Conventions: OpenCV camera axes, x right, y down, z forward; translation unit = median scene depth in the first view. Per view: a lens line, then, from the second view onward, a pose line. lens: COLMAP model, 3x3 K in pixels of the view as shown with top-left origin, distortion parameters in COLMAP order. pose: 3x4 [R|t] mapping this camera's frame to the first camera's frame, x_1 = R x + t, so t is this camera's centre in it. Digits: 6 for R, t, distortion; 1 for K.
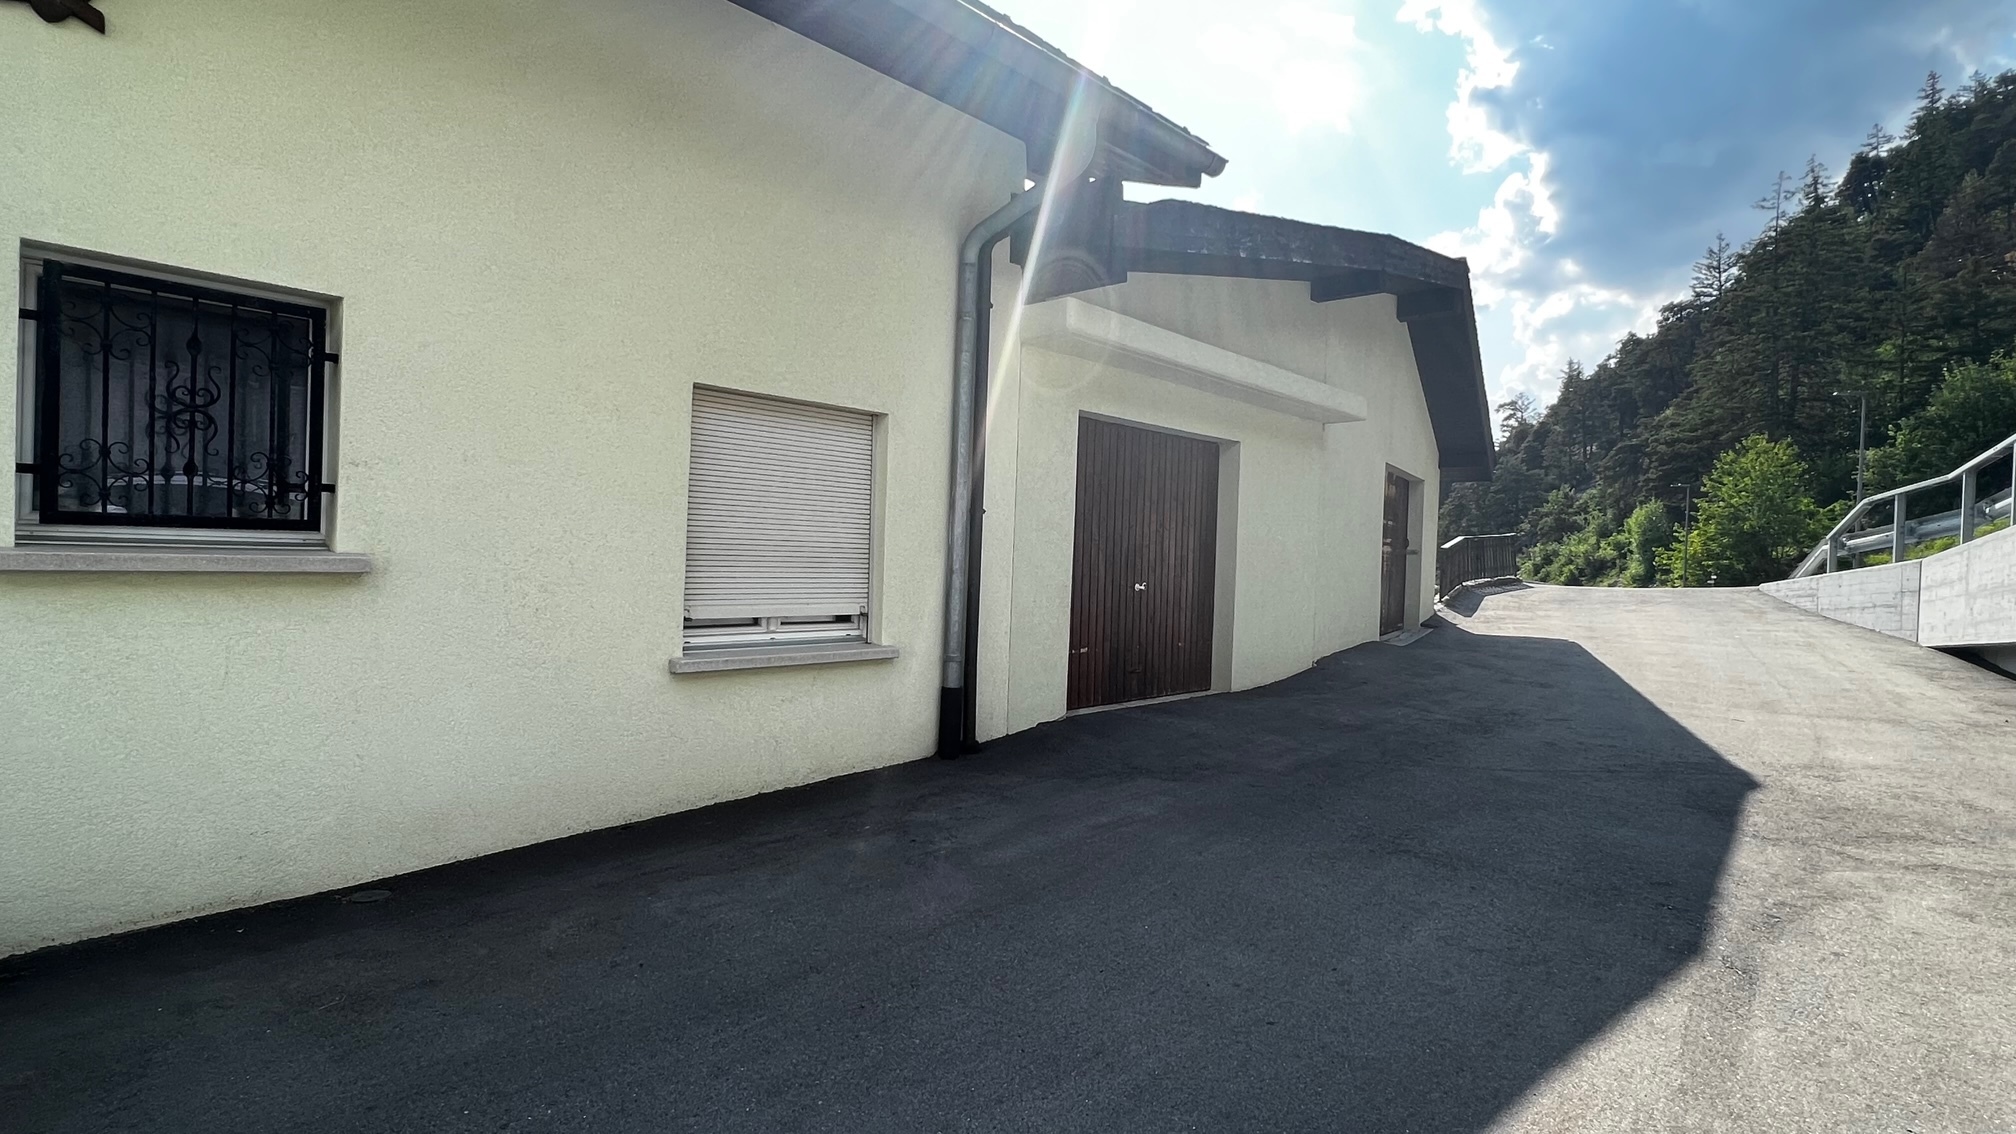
lens RADIAL K [[1009.5, 0, 1005.6], [0, 1009.5, 573.0], [0, 0, 1]] dist [-0.001019, -0.001174]
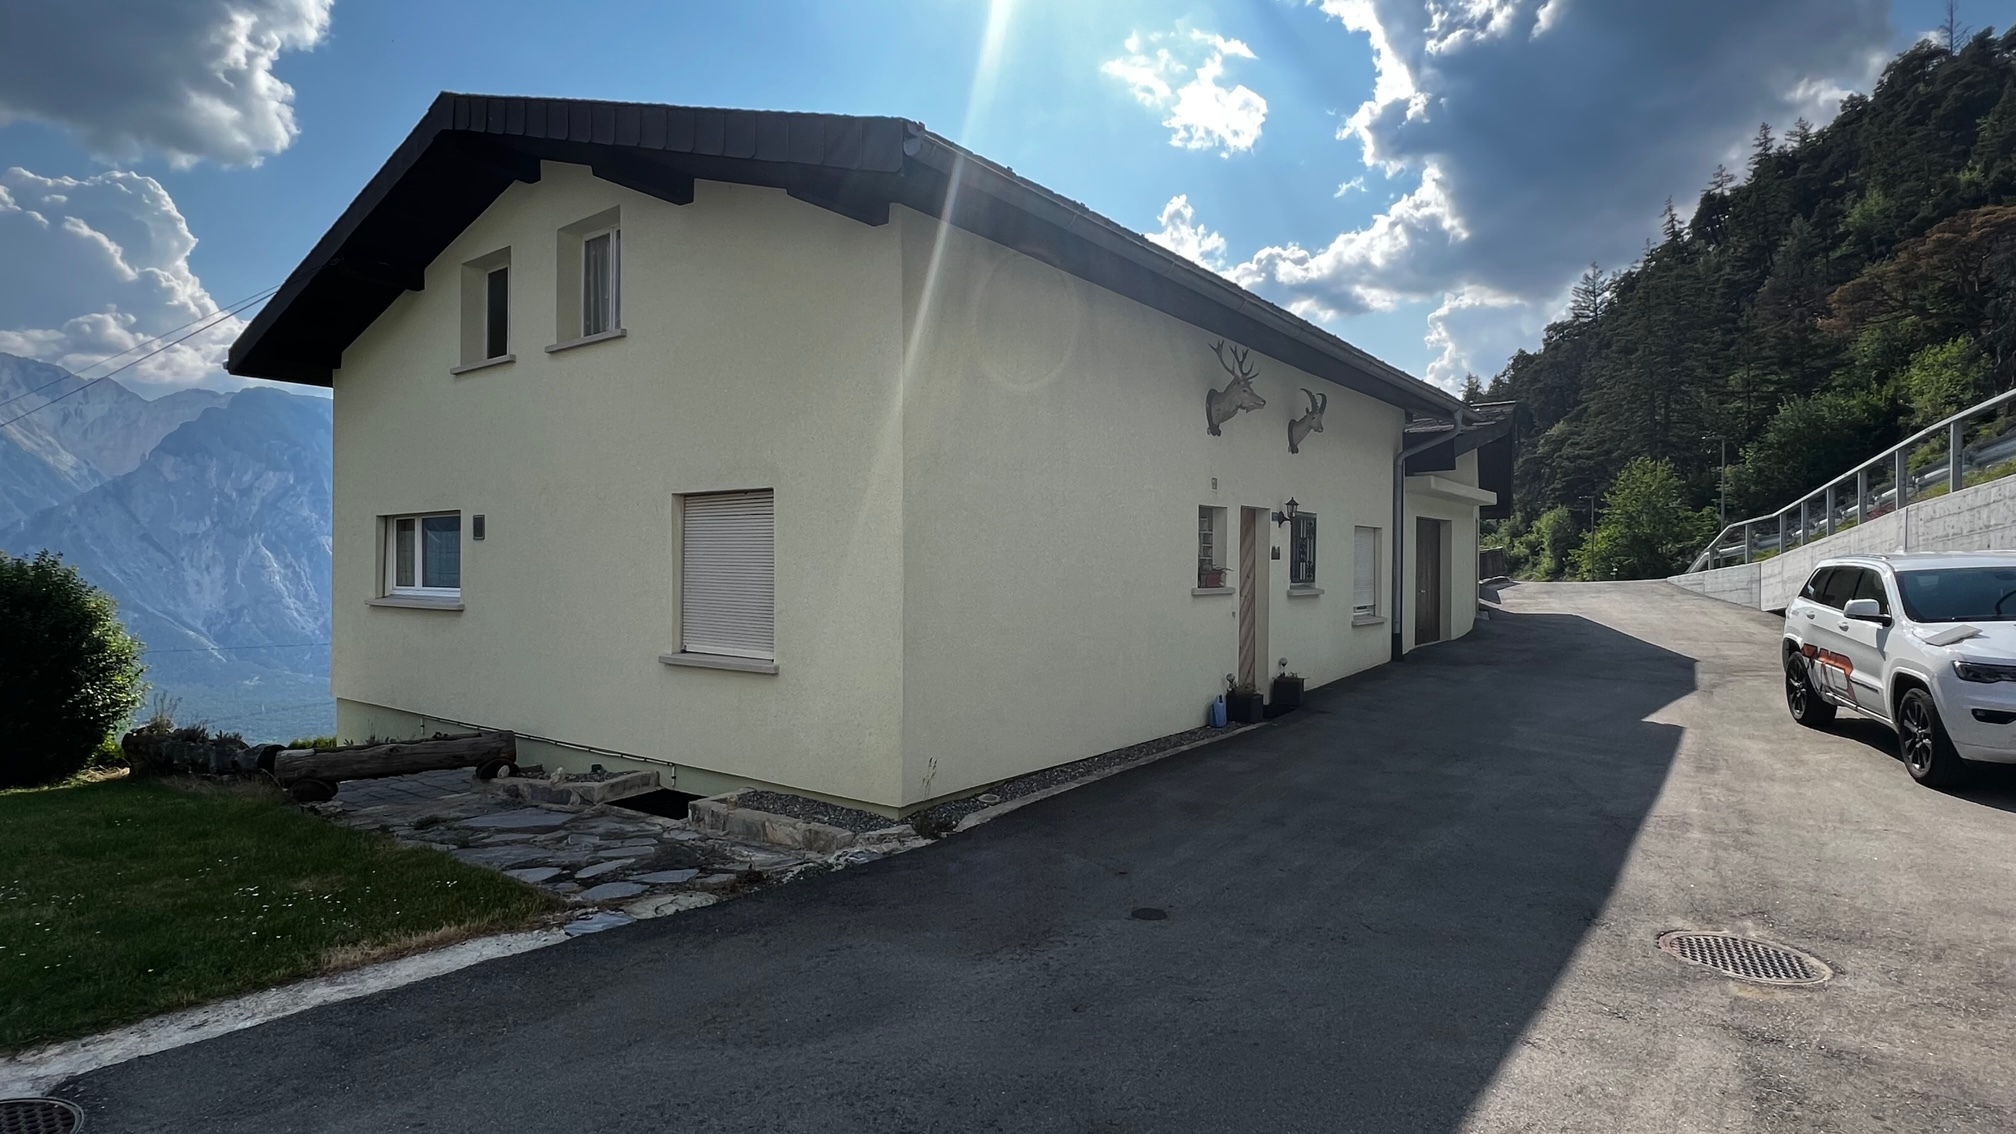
lens RADIAL K [[1009.5, 0, 1009.5], [0, 1009.5, 563.5], [0, 0, 1]] dist [-0.001019, -0.001174]
pose [[0.995707, -0.027108, 0.088503, -0.117297], [0.028621, 0.999464, -0.015872, -0.004306], [-0.088025, 0.018336, 0.995949, -0.135326]]
